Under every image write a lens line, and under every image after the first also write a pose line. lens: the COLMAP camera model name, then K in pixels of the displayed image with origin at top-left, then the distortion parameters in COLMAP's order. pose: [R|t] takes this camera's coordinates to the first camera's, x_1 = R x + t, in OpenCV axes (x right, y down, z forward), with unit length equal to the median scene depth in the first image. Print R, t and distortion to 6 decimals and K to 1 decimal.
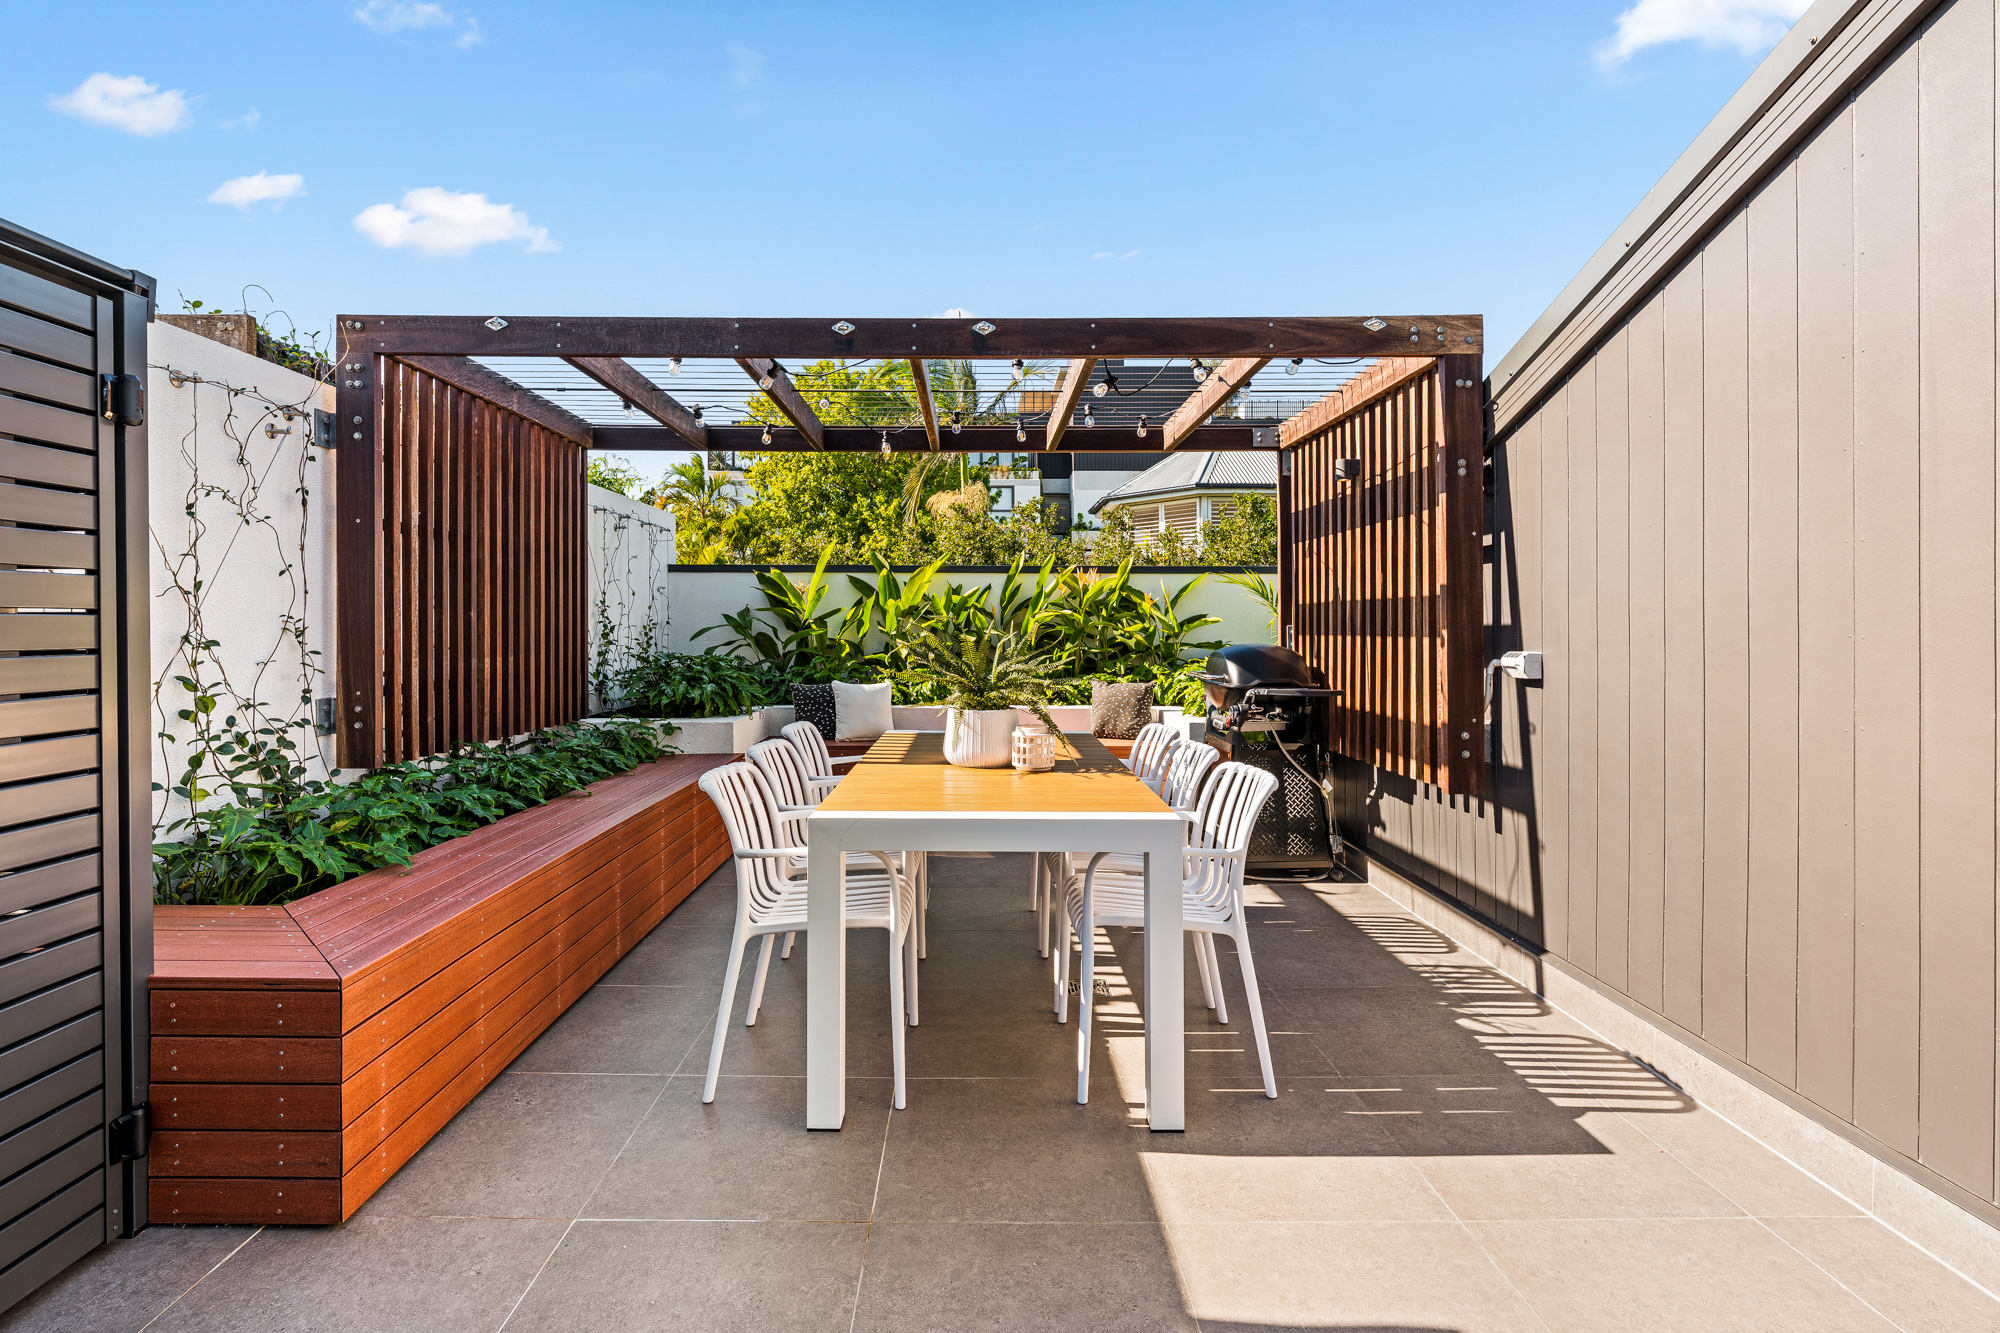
lens RADIAL K [[900.8, 0, 999.7], [0, 900.8, 628.0], [0, 0, 1]] dist [-0.000660, 0.000233]
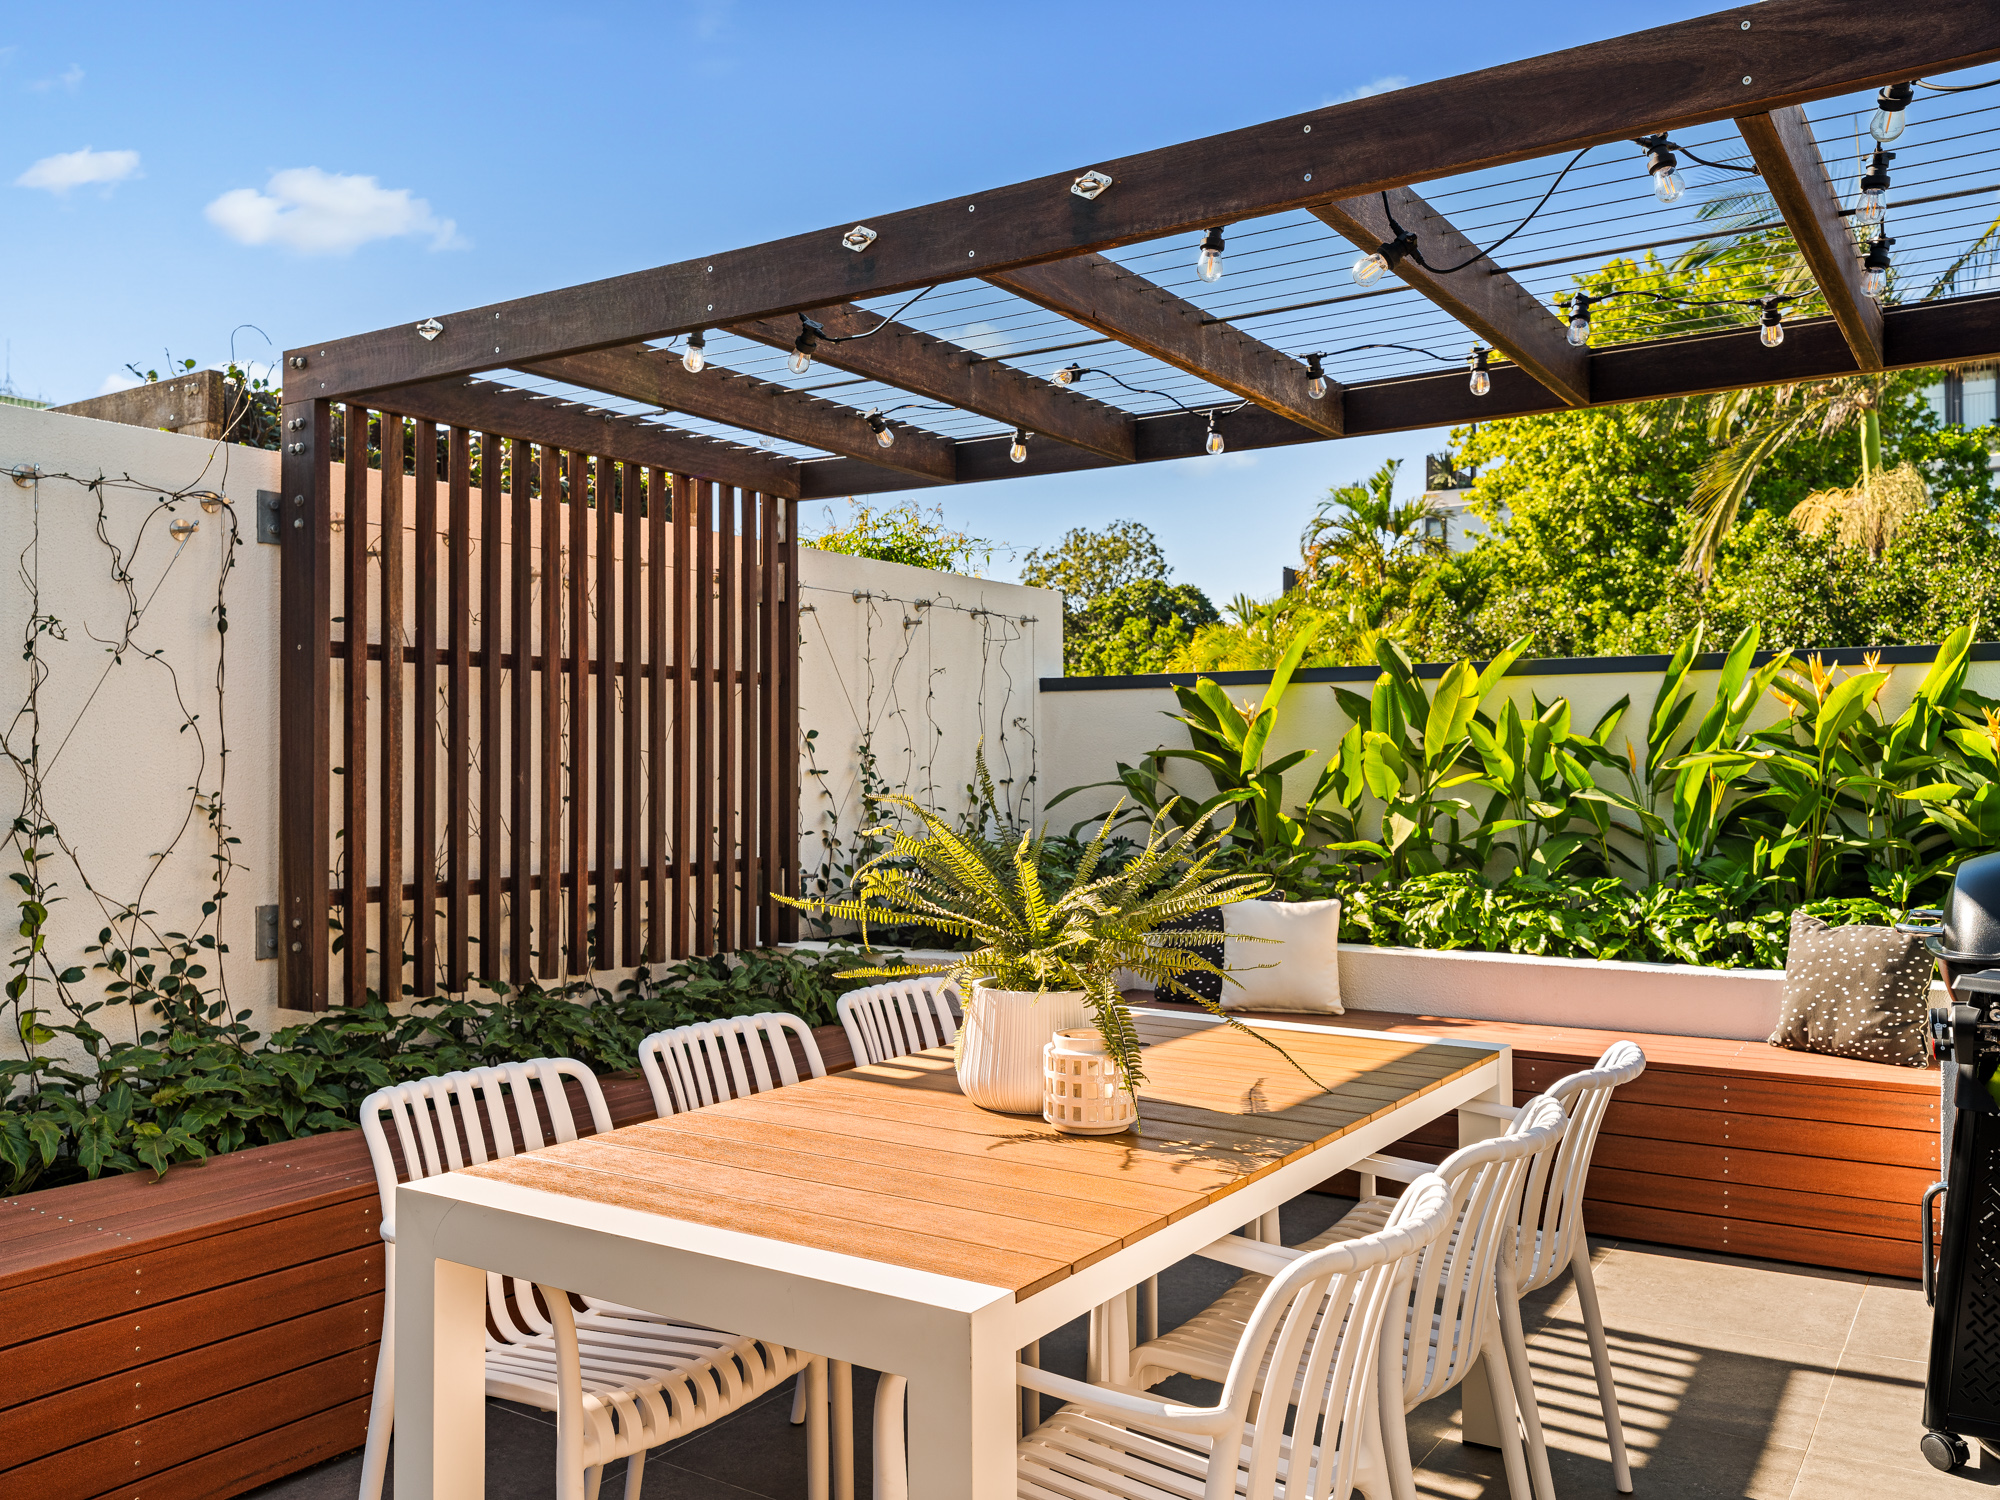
lens RADIAL K [[1632.2, 0, 1000.0], [0, 1632.2, 750.0], [0, 0, 1]] dist [0.013494, 0.002336]
pose [[0.837237, -0.010378, -0.546742, 0.207148], [0.003271, 0.999897, -0.013970, -0.011012], [0.546831, 0.009908, 0.837184, 0.126627]]
